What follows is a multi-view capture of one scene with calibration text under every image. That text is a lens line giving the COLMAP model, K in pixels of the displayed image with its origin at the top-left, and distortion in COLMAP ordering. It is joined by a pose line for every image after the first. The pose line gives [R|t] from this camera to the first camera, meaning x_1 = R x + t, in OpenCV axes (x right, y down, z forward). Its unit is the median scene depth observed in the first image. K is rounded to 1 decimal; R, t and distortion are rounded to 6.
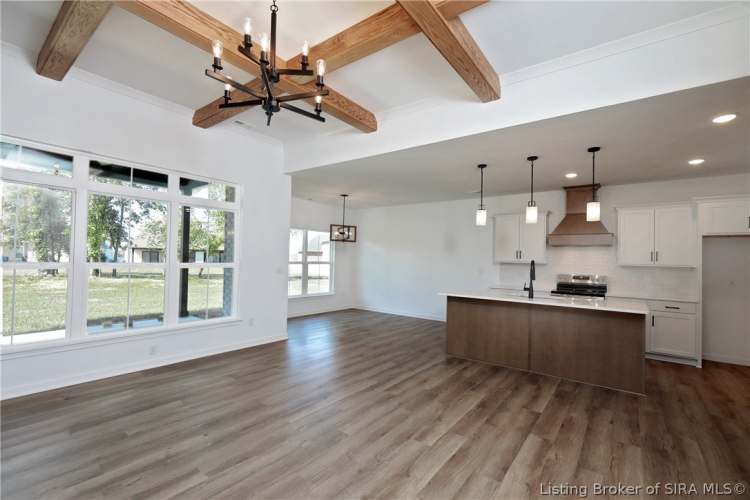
lens RADIAL K [[328.8, 0, 376.4], [0, 328.8, 249.4], [0, 0, 1]] dist [-0.006887, 0.001400]
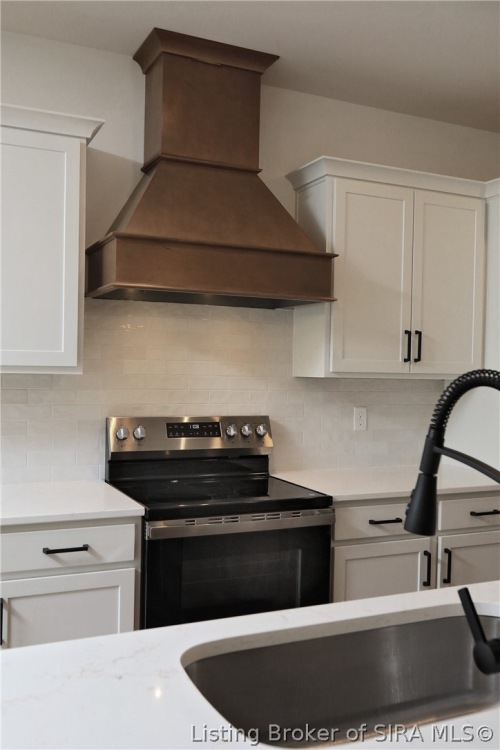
lens RADIAL K [[731.0, 0, 250.5], [0, 731.0, 377.2], [0, 0, 1]] dist [0.019570, 0.000000]
pose [[0.460473, -0.032576, 0.887076, 0.276100], [-0.032180, 0.998057, 0.053355, 0.029481], [-0.887090, -0.053115, 0.458530, 1.270250]]
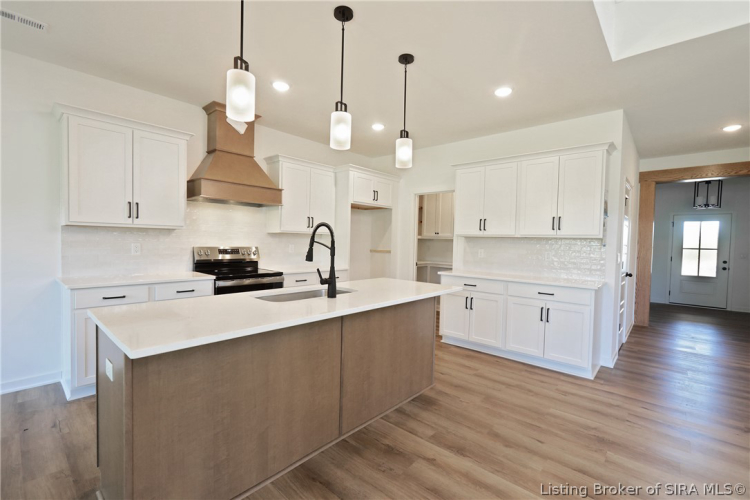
lens RADIAL K [[328.8, 0, 372.4], [0, 328.8, 252.4], [0, 0, 1]] dist [-0.006887, 0.001400]
pose [[0.082546, -0.064384, 0.994505, -0.038035], [-0.052124, 0.996266, 0.068825, 0.049903], [-0.995223, -0.057519, 0.078882, 1.172896]]
